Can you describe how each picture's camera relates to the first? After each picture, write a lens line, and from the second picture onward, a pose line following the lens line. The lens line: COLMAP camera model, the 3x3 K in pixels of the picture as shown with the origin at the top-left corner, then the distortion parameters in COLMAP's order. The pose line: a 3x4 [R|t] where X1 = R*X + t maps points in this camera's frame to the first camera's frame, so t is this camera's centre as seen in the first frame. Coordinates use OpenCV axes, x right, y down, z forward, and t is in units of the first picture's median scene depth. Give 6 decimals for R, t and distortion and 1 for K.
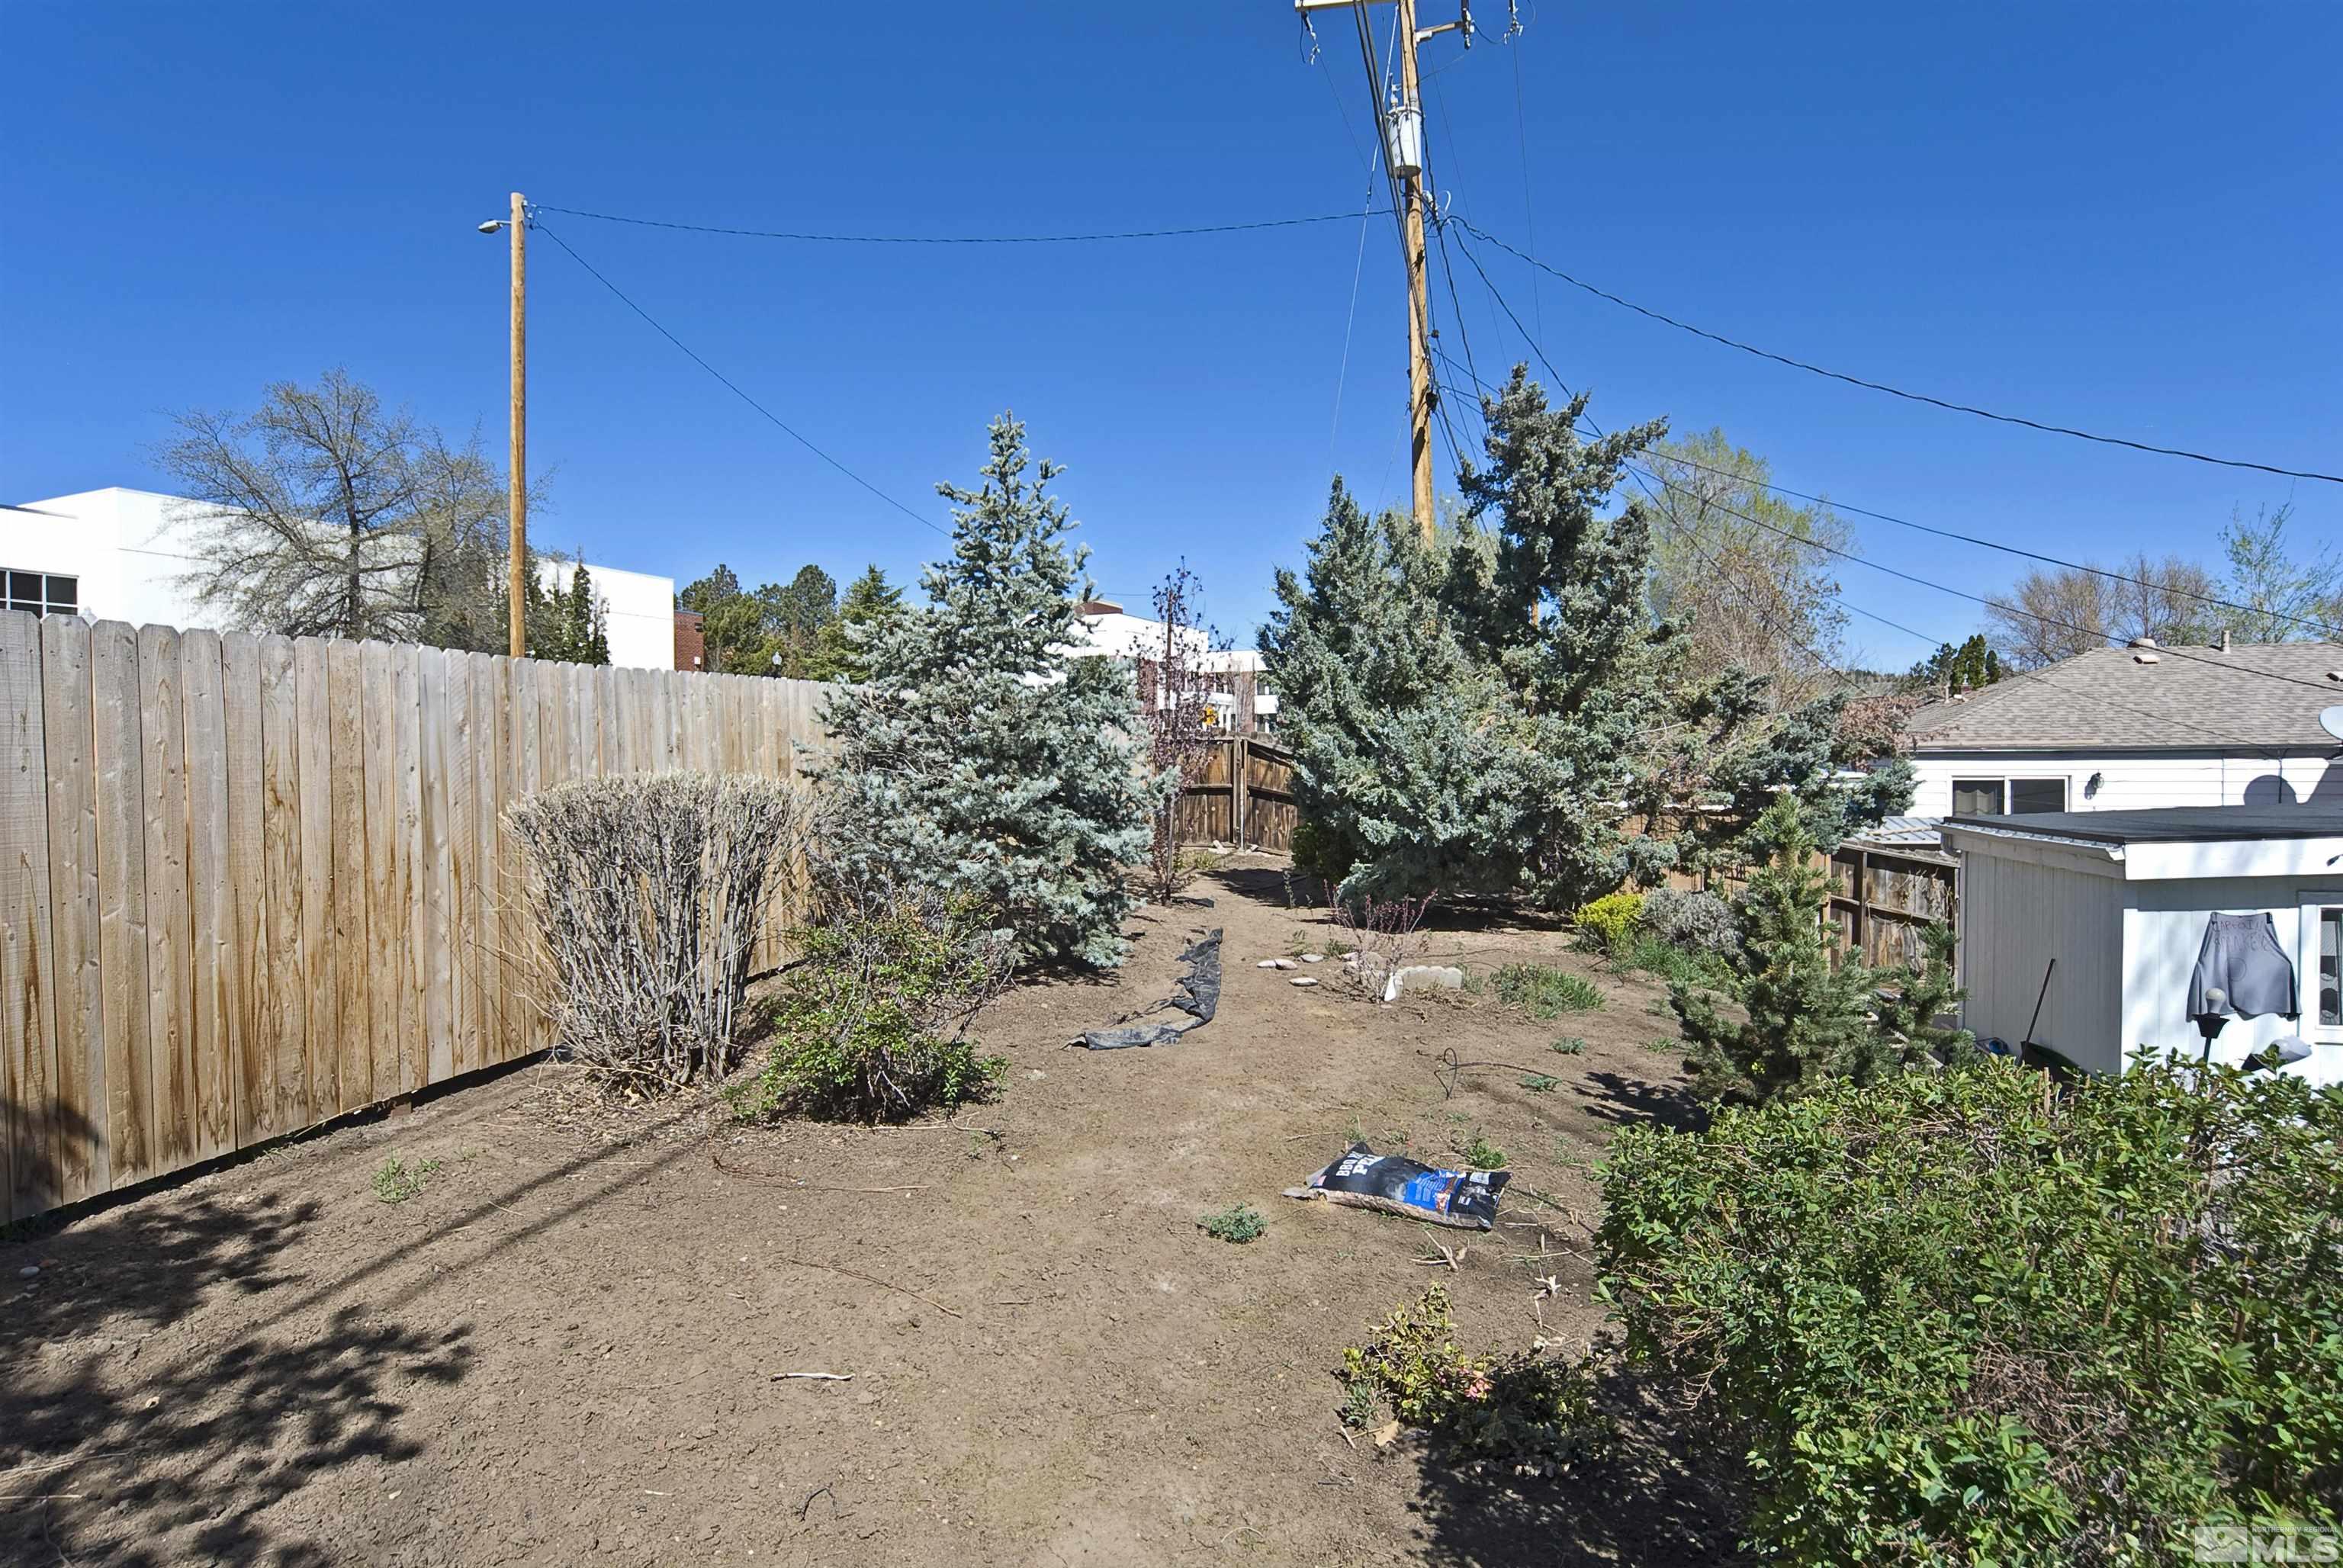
lens RADIAL K [[1253.0, 0, 1170.4], [0, 1253.0, 787.9], [0, 0, 1]] dist [-0.014711, 0.001065]
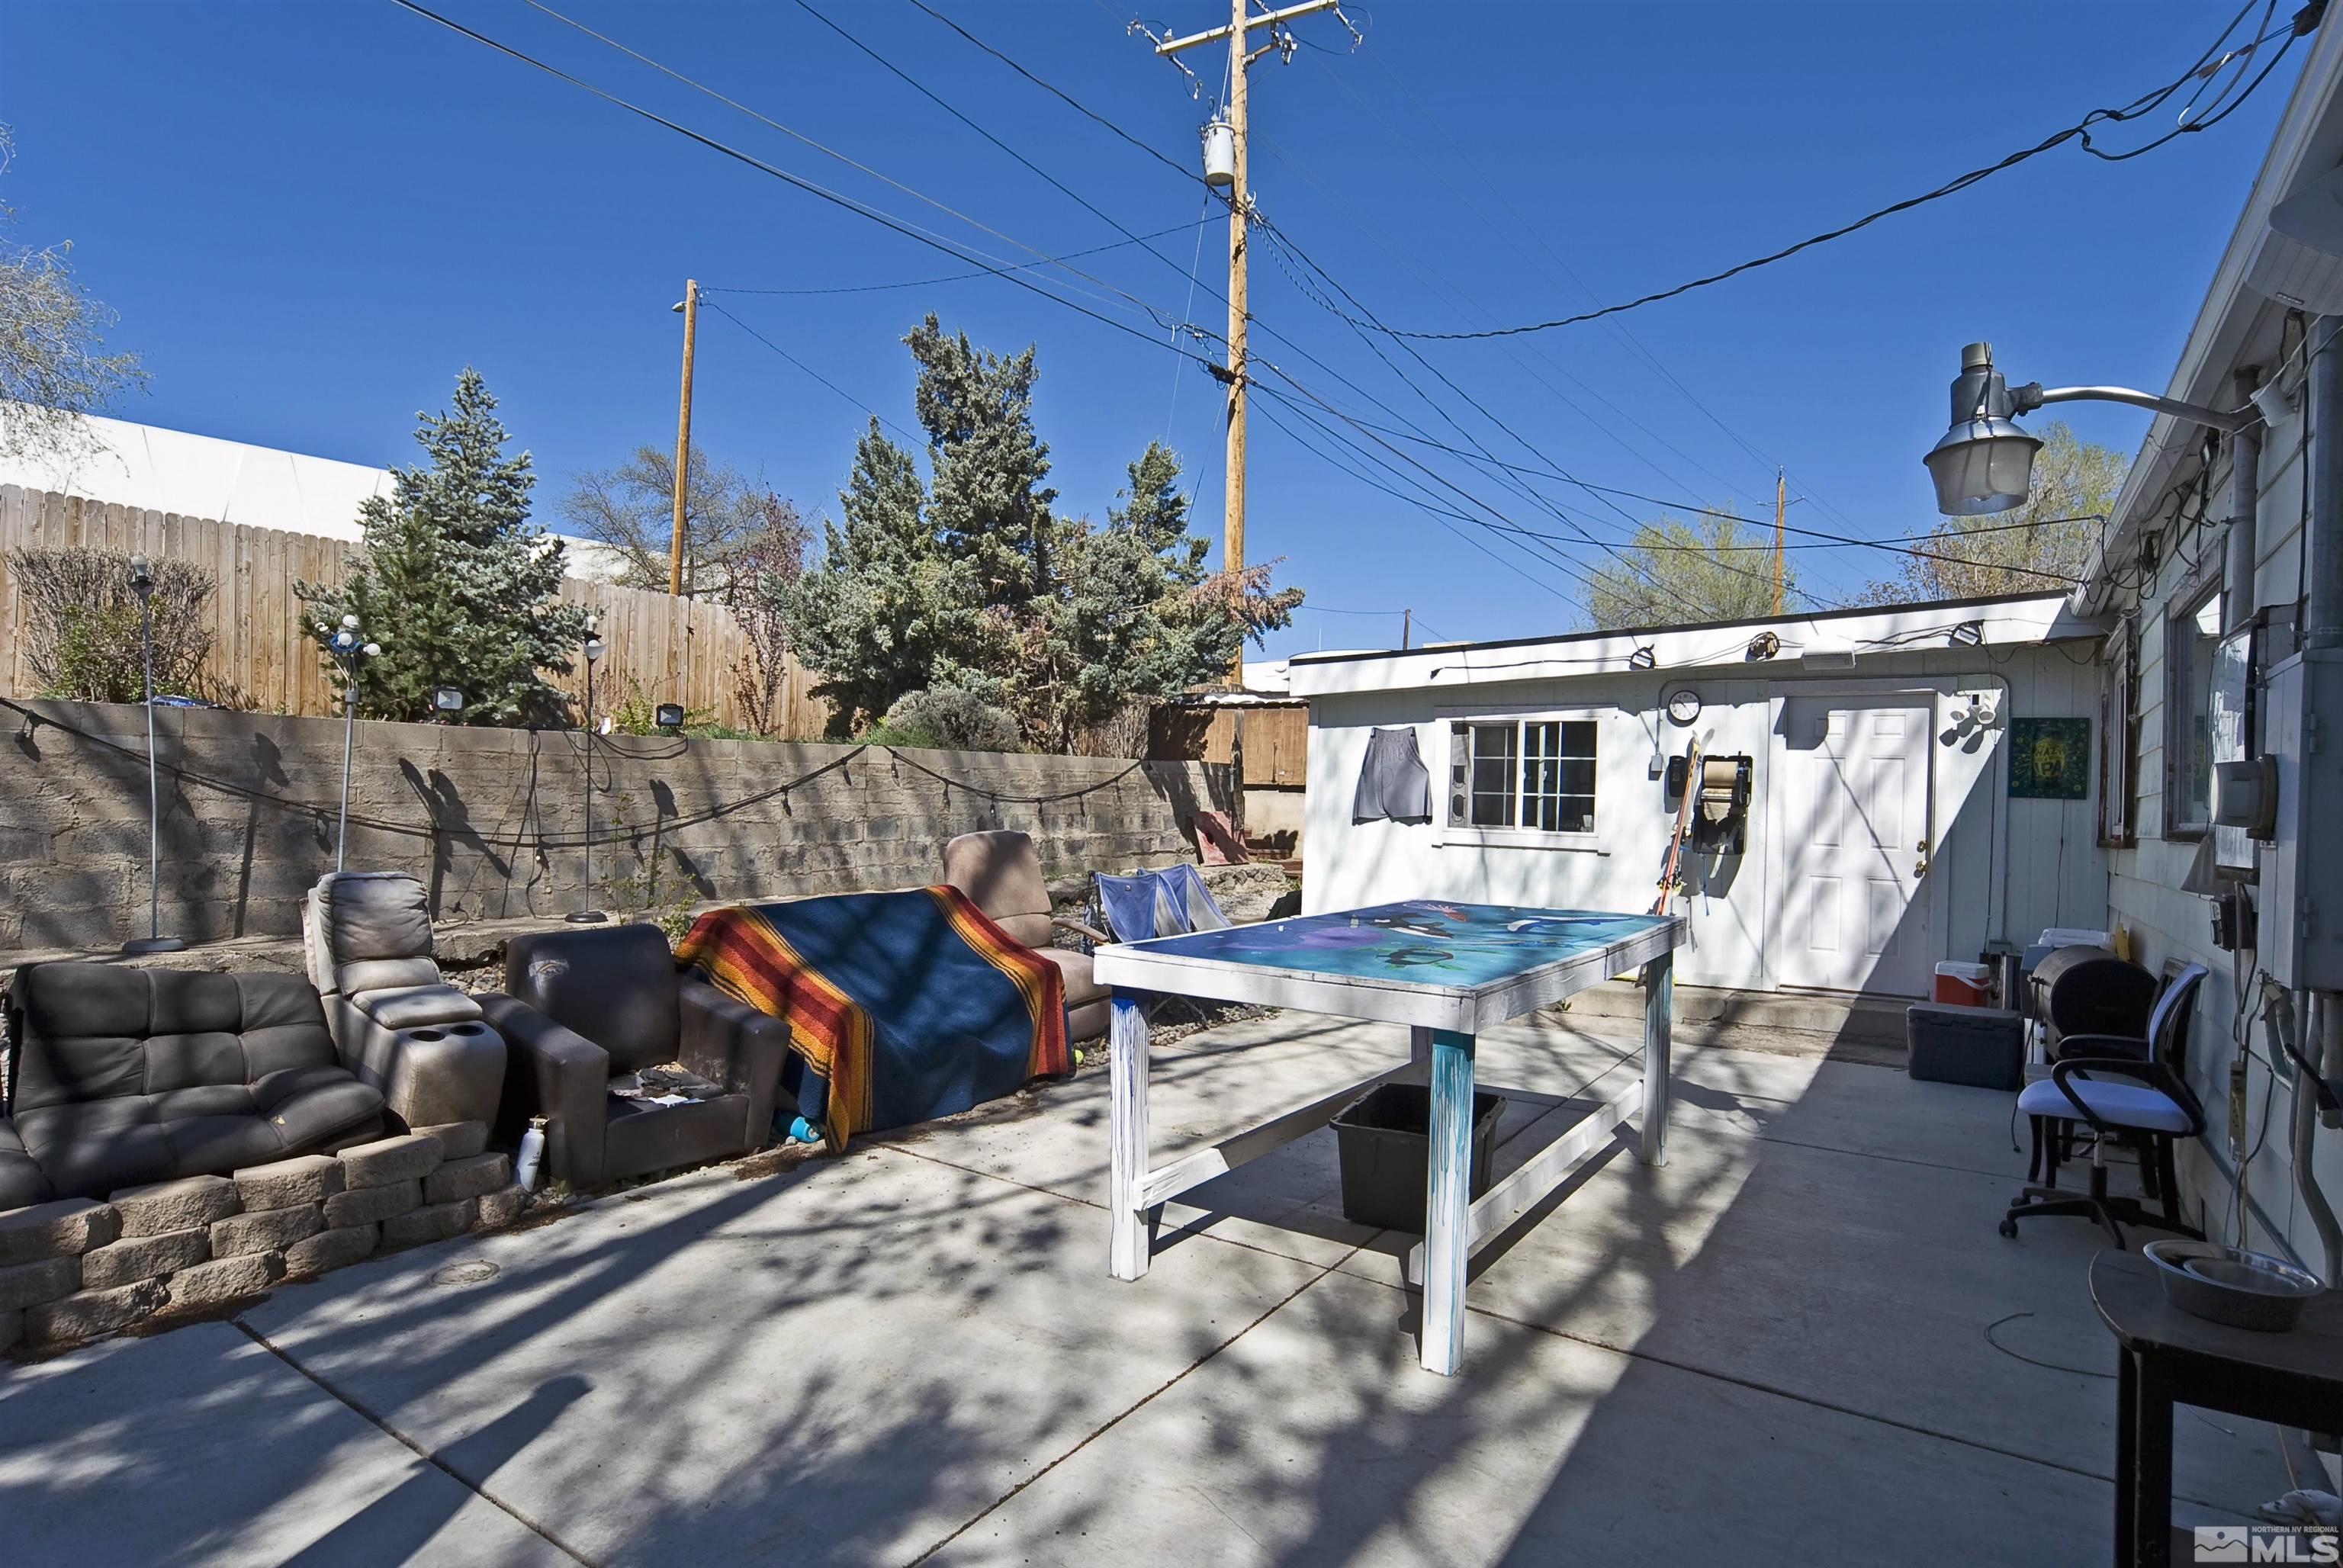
lens RADIAL K [[1244.4, 0, 1160.9], [0, 1244.4, 794.9], [0, 0, 1]] dist [-0.014064, 0.000830]
pose [[0.943782, 0.035503, -0.328658, 0.615796], [-0.046607, 0.998576, -0.025968, 0.119126], [0.327268, 0.039826, 0.944092, -0.078695]]
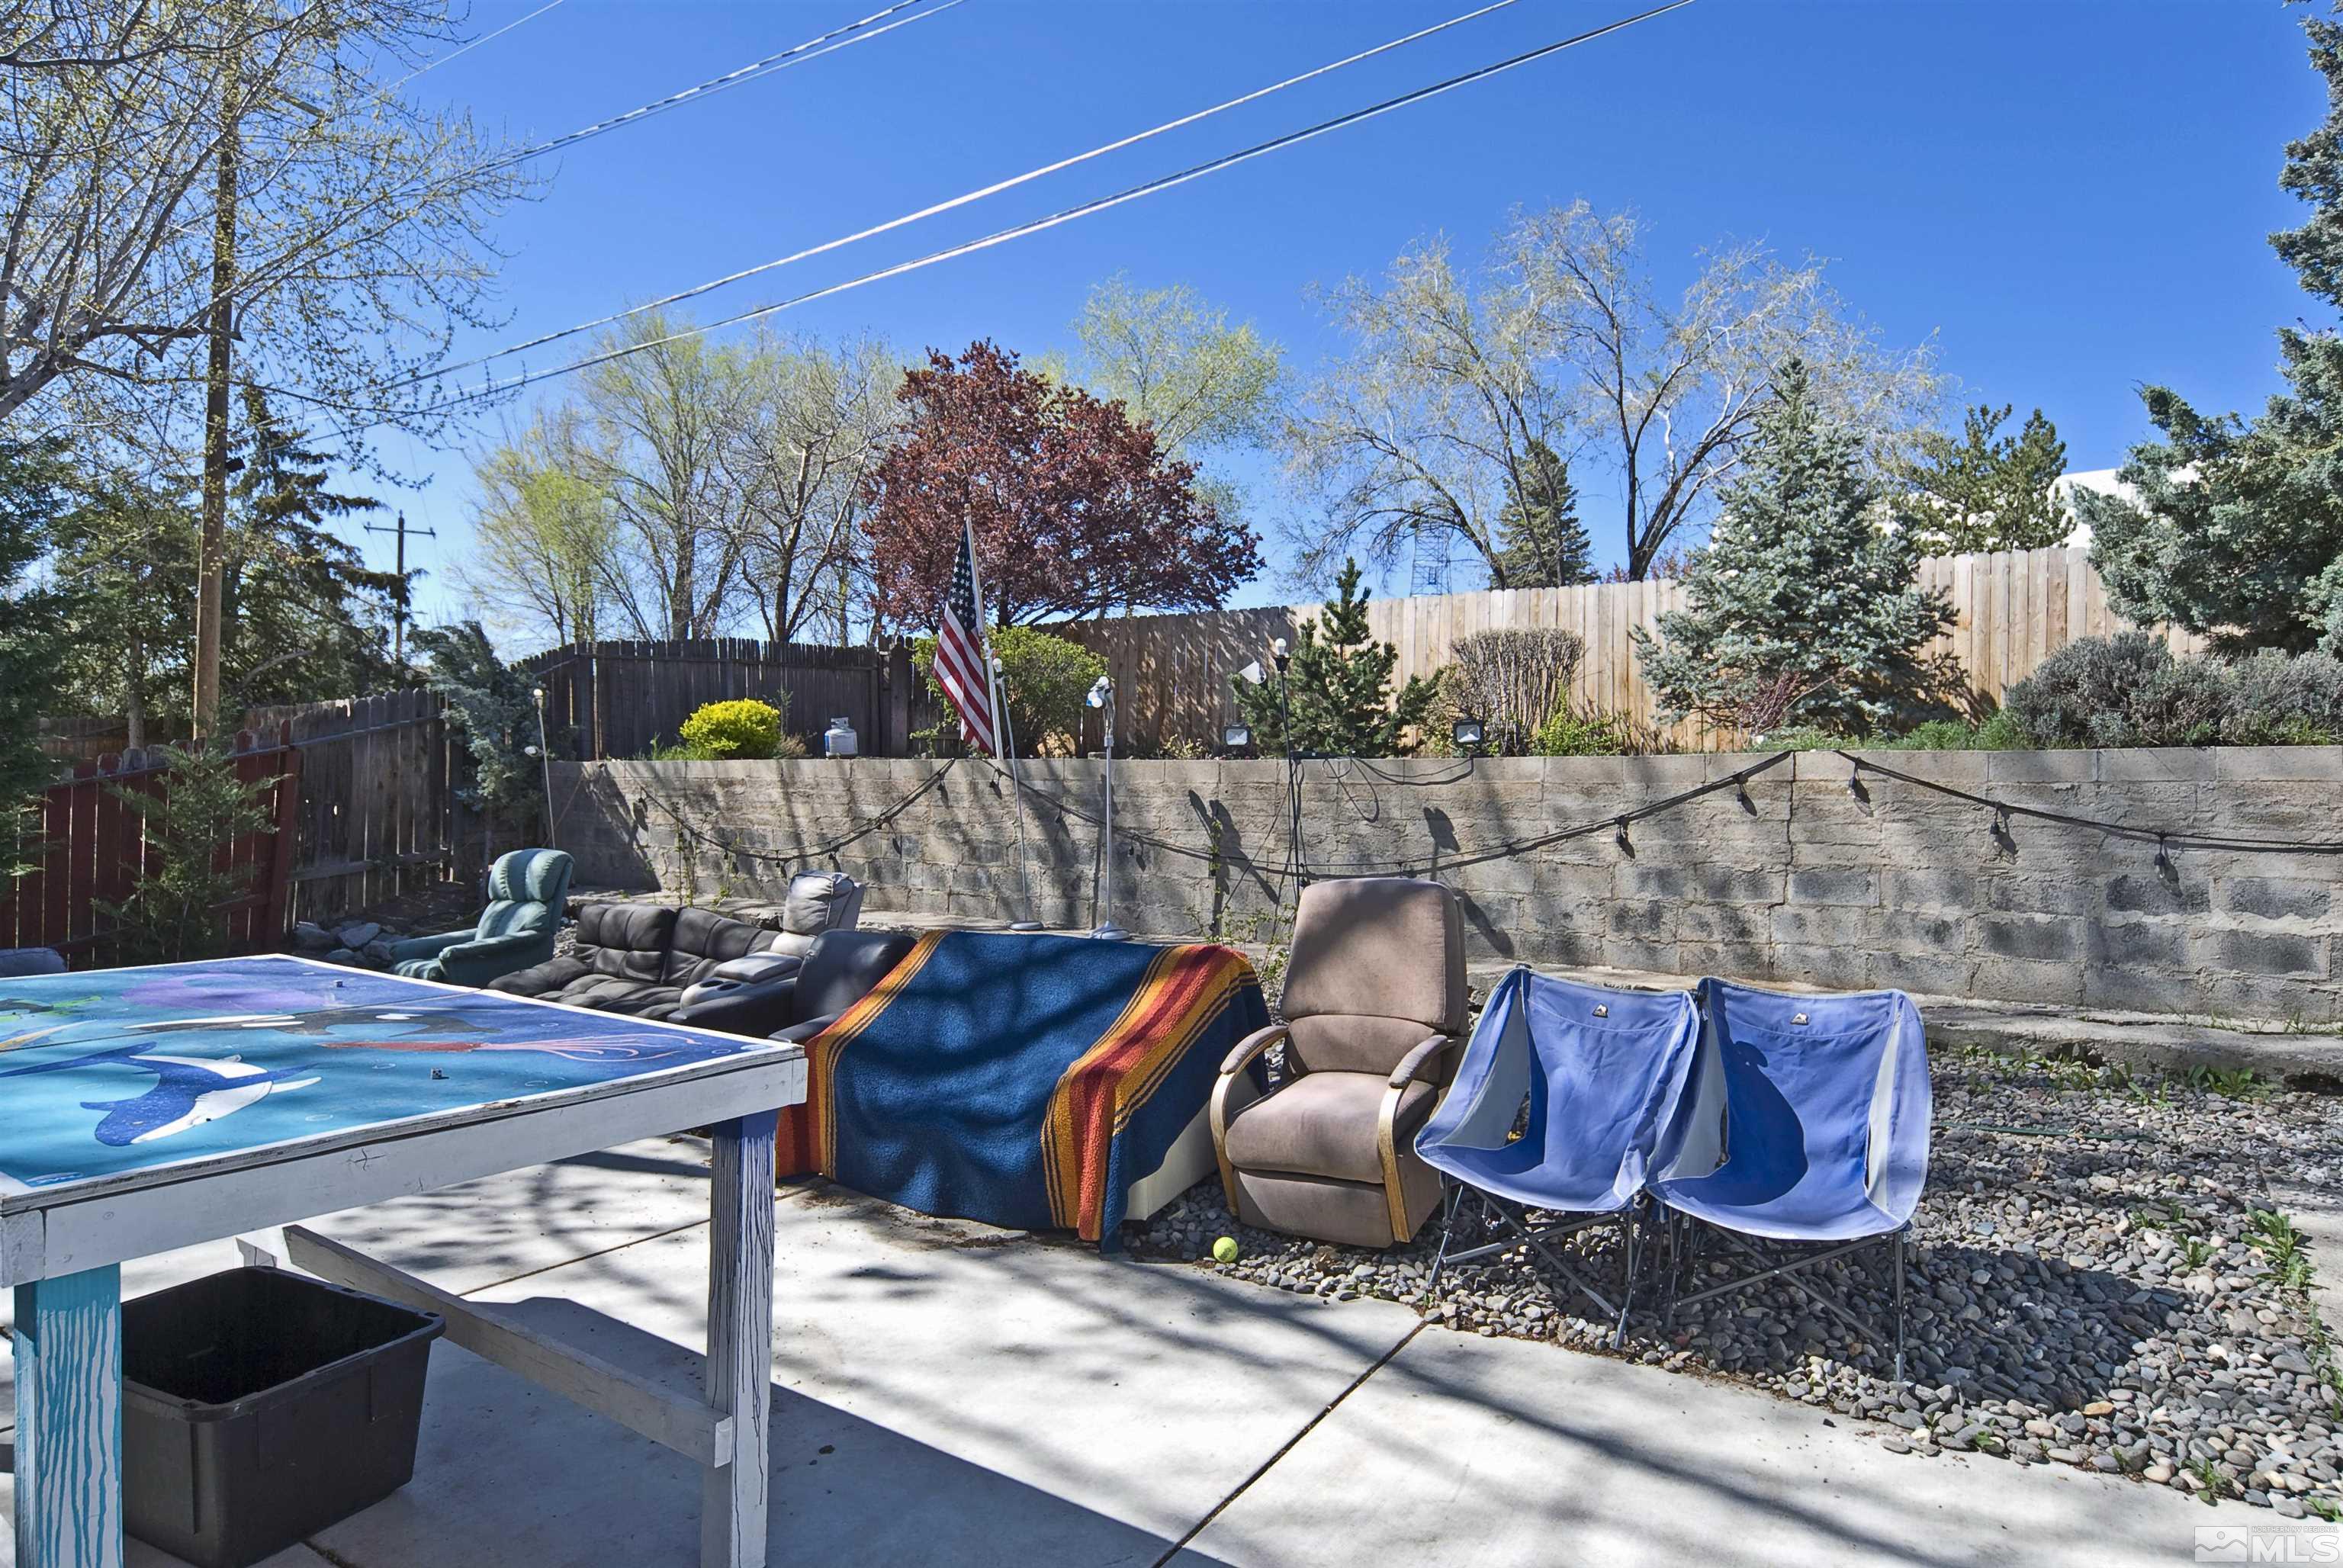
lens RADIAL K [[1253.0, 0, 1170.4], [0, 1253.0, 787.9], [0, 0, 1]] dist [-0.014711, 0.001065]
pose [[-0.305653, -0.000676, -0.952143, 0.707089], [-0.042903, 0.998994, 0.013063, 0.099652], [0.951176, 0.044843, -0.305375, 0.399289]]
